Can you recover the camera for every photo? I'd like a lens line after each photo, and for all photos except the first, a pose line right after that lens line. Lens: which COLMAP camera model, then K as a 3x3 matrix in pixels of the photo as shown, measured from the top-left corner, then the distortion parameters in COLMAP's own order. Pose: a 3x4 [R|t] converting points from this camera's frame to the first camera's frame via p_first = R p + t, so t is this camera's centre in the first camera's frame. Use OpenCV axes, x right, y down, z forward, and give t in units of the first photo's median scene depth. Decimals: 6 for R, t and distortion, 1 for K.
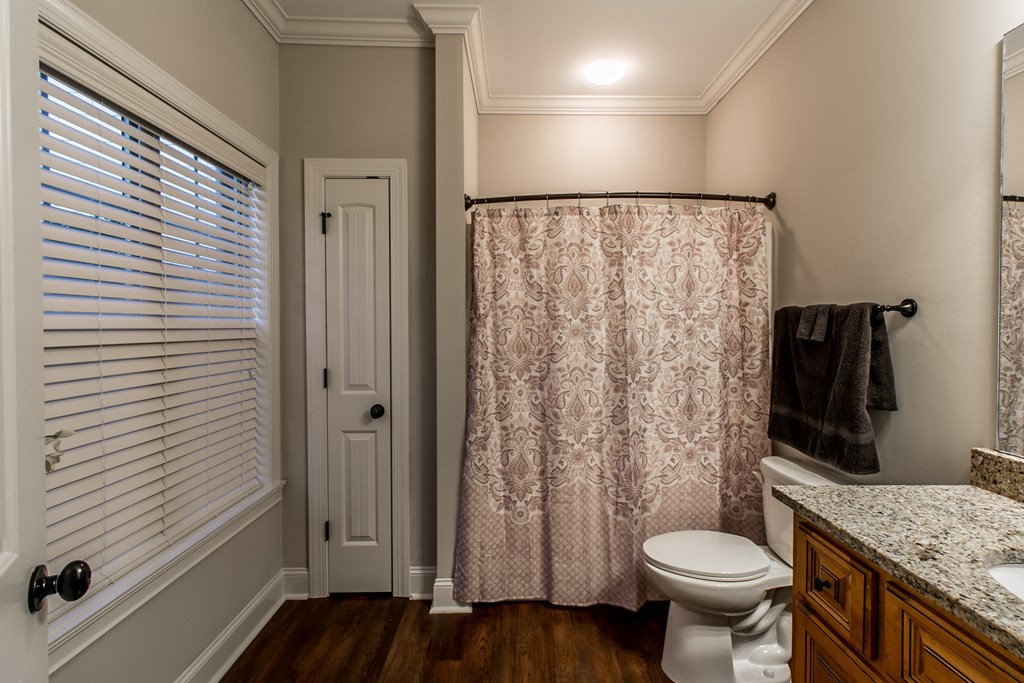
lens RADIAL K [[468.3, 0, 519.0], [0, 468.3, 332.1], [0, 0, 1]] dist [-0.001209, 0.000893]
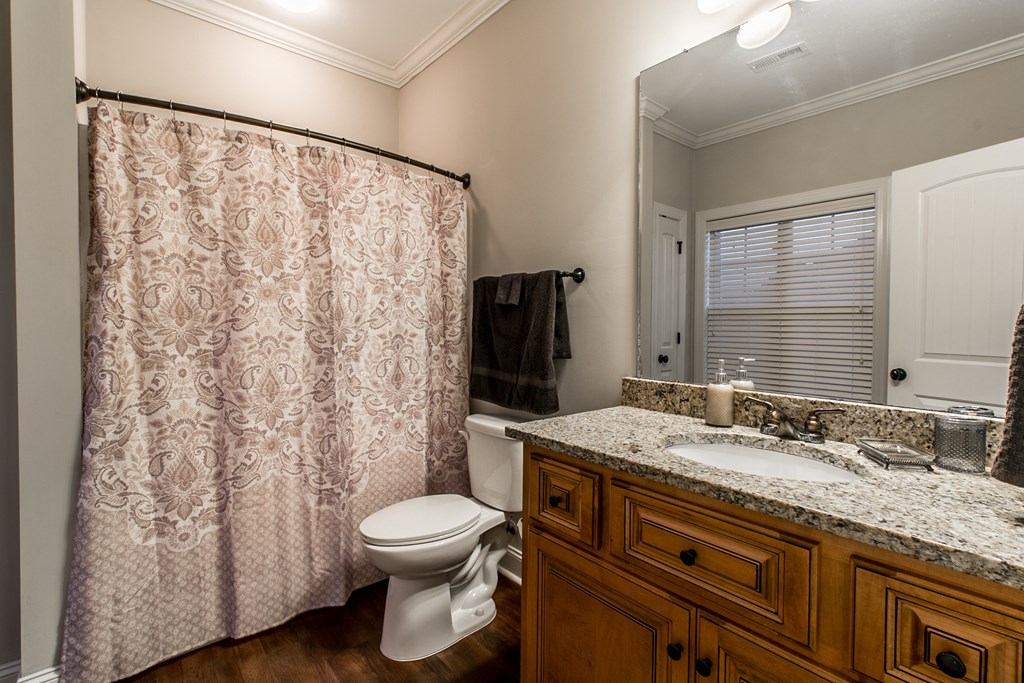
lens RADIAL K [[468.3, 0, 519.0], [0, 468.3, 332.1], [0, 0, 1]] dist [-0.001209, 0.000893]
pose [[0.765156, -0.006737, 0.643810, -0.066981], [0.001679, 0.999963, 0.008469, 0.061222], [-0.643843, -0.005399, 0.765139, 0.098147]]
